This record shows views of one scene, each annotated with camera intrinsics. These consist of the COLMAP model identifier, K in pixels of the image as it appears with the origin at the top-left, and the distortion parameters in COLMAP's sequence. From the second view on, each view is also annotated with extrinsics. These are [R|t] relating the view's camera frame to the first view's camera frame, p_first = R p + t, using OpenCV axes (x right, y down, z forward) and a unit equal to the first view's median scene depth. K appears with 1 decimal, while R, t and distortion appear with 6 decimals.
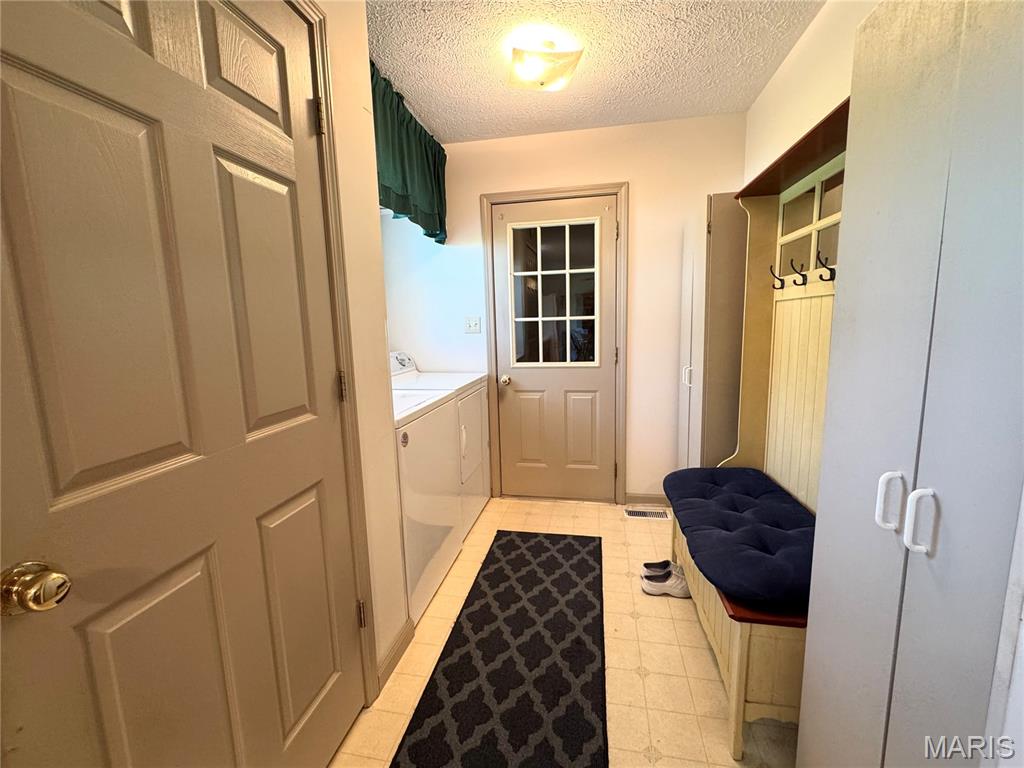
lens RADIAL K [[410.8, 0, 511.9], [0, 410.8, 376.5], [0, 0, 1]] dist [0.002122, 0.000608]
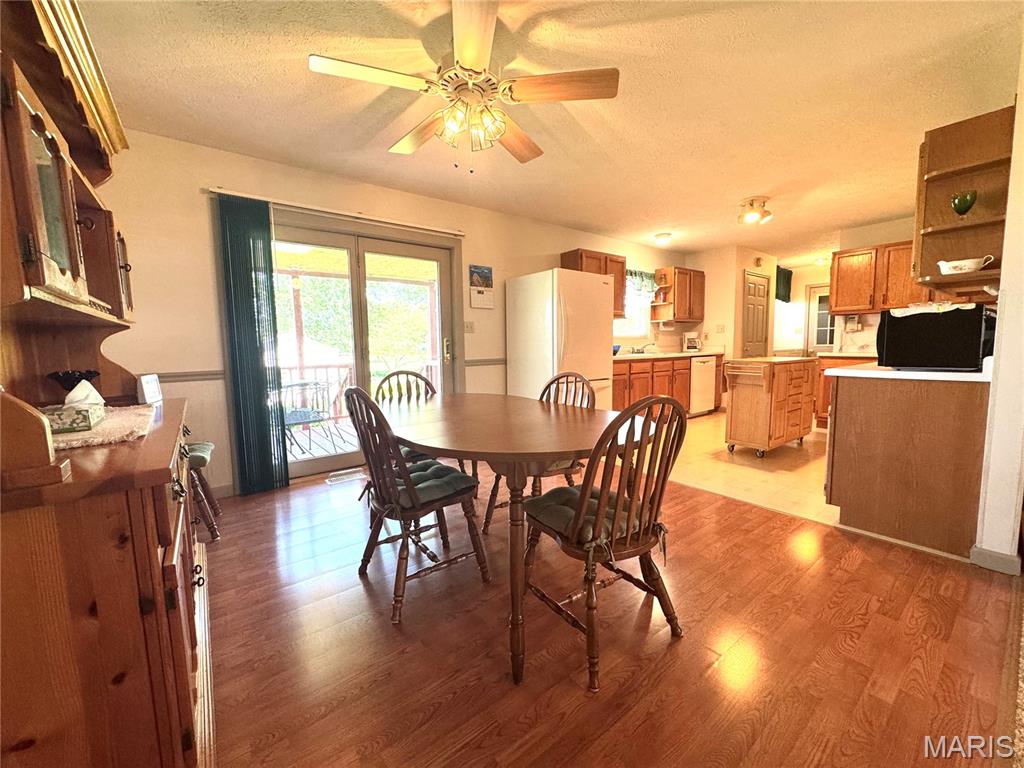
lens RADIAL K [[410.8, 0, 510.1], [0, 410.8, 382.6], [0, 0, 1]] dist [0.002122, 0.000608]
pose [[0.755047, 0.071237, -0.651789, 0.270232], [-0.092930, 0.995672, 0.001169, 0.398631], [0.649051, 0.059688, 0.758400, -2.328214]]
